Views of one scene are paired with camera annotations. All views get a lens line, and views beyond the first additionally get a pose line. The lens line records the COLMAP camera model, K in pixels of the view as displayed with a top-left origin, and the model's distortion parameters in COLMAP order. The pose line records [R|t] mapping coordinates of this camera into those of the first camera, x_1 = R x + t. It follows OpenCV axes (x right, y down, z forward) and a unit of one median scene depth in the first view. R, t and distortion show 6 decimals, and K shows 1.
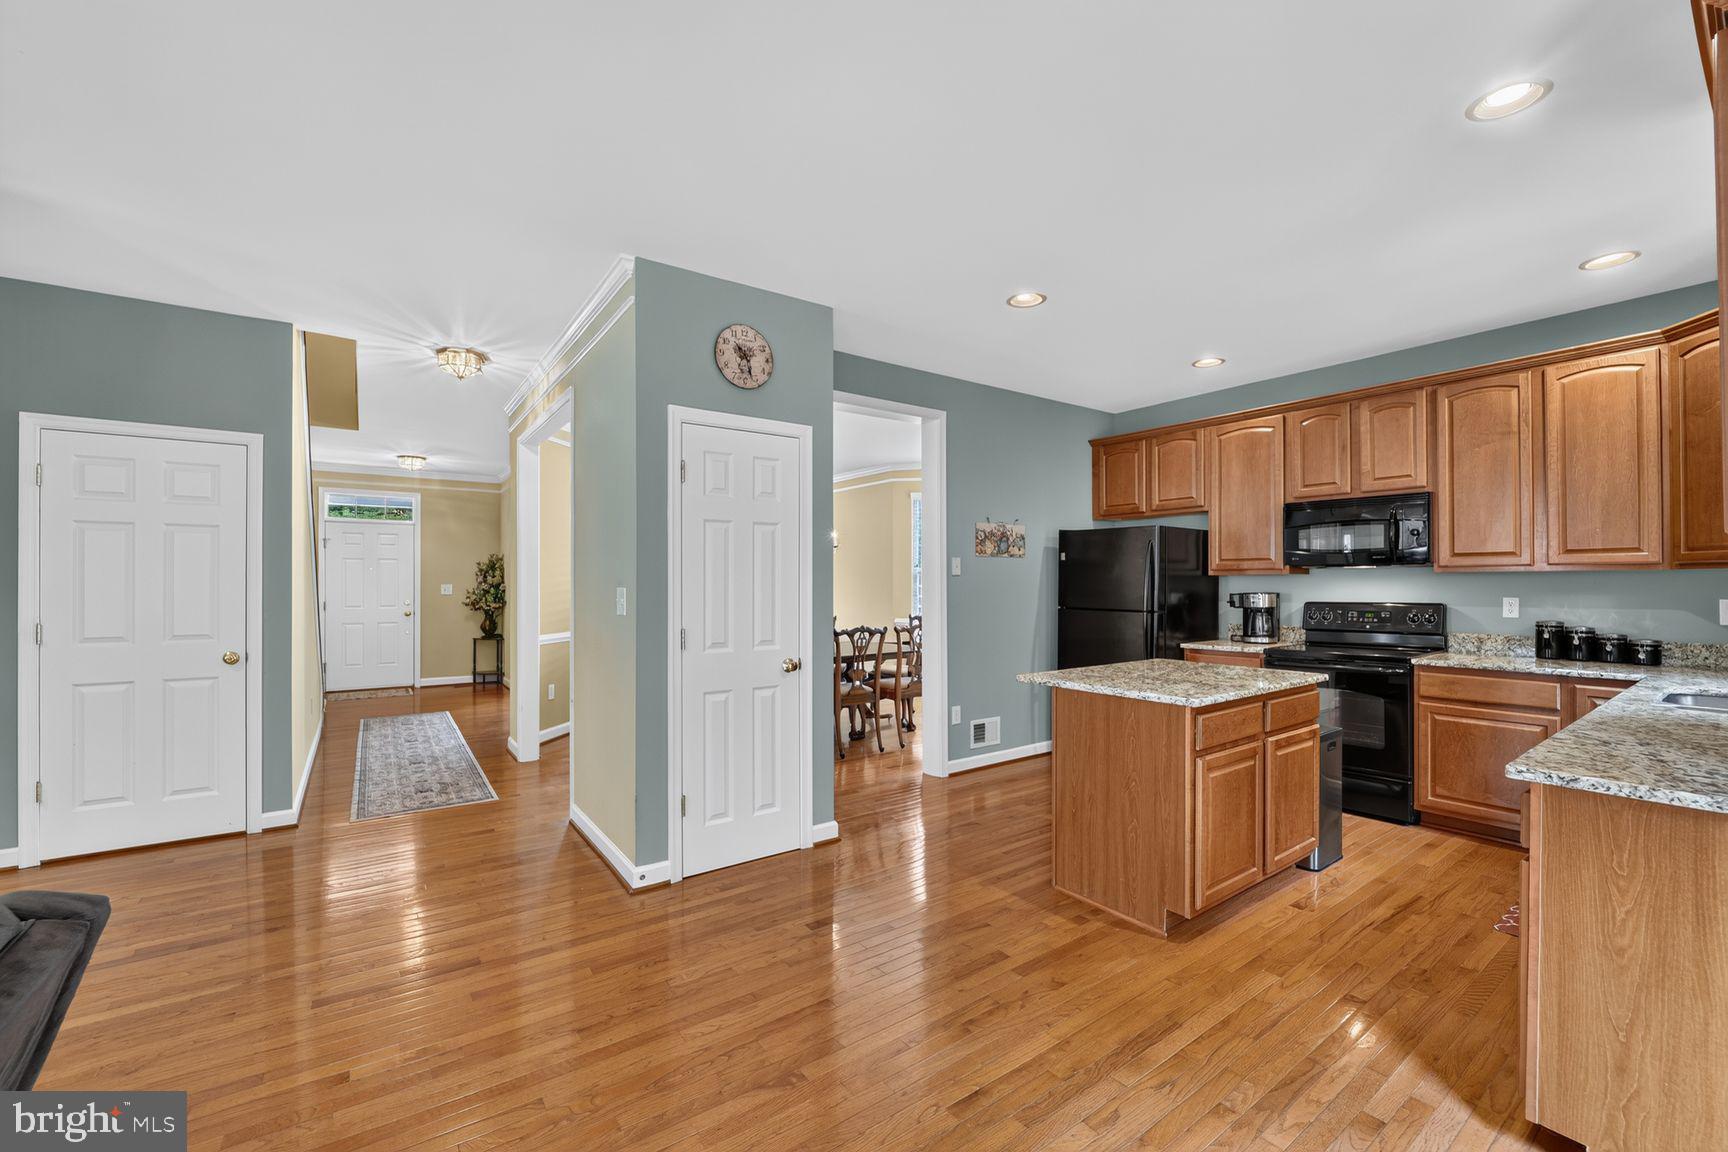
lens RADIAL K [[706.7, 0, 861.0], [0, 706.7, 580.9], [0, 0, 1]] dist [-0.009747, 0.000162]
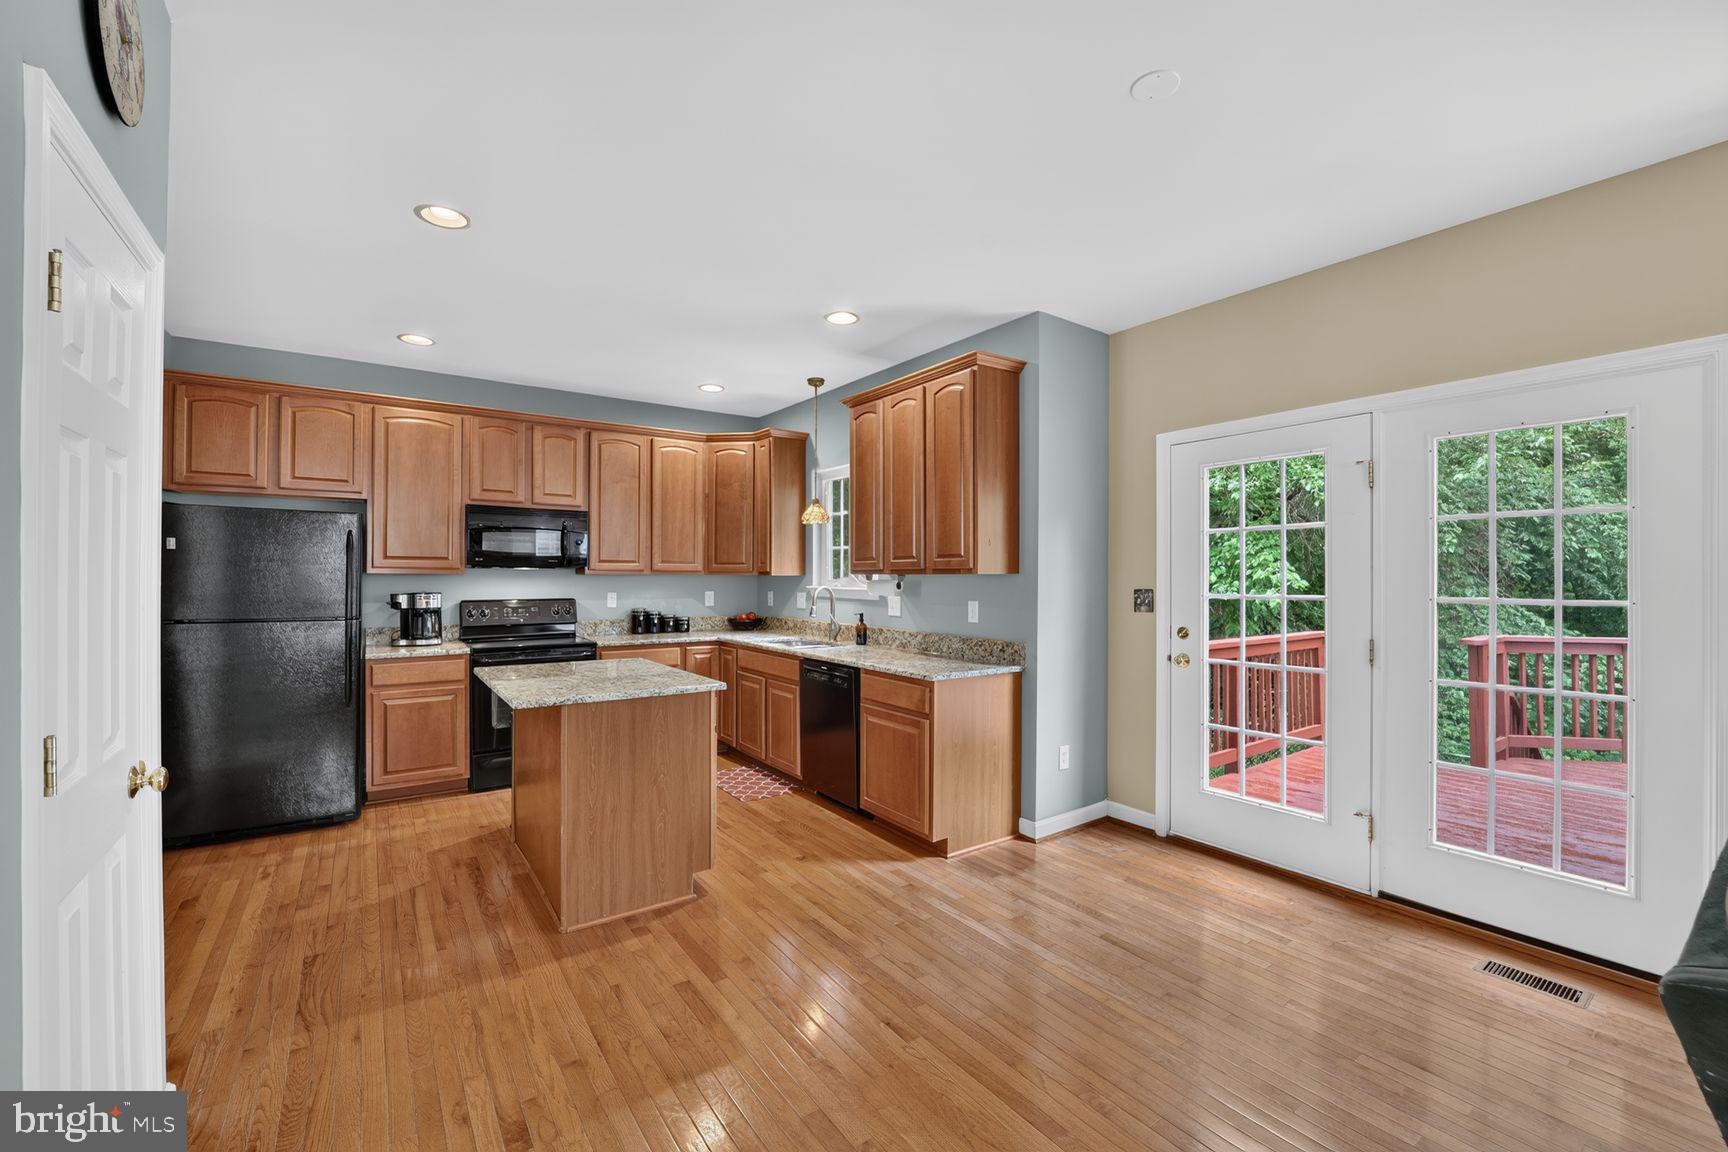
lens RADIAL K [[706.7, 0, 870.5], [0, 706.7, 571.7], [0, 0, 1]] dist [-0.009747, 0.000162]
pose [[0.004634, 0.007207, 0.999963, -0.525374], [-0.007052, 0.999949, -0.007174, -0.012120], [-0.999964, -0.007019, 0.004684, 0.526523]]
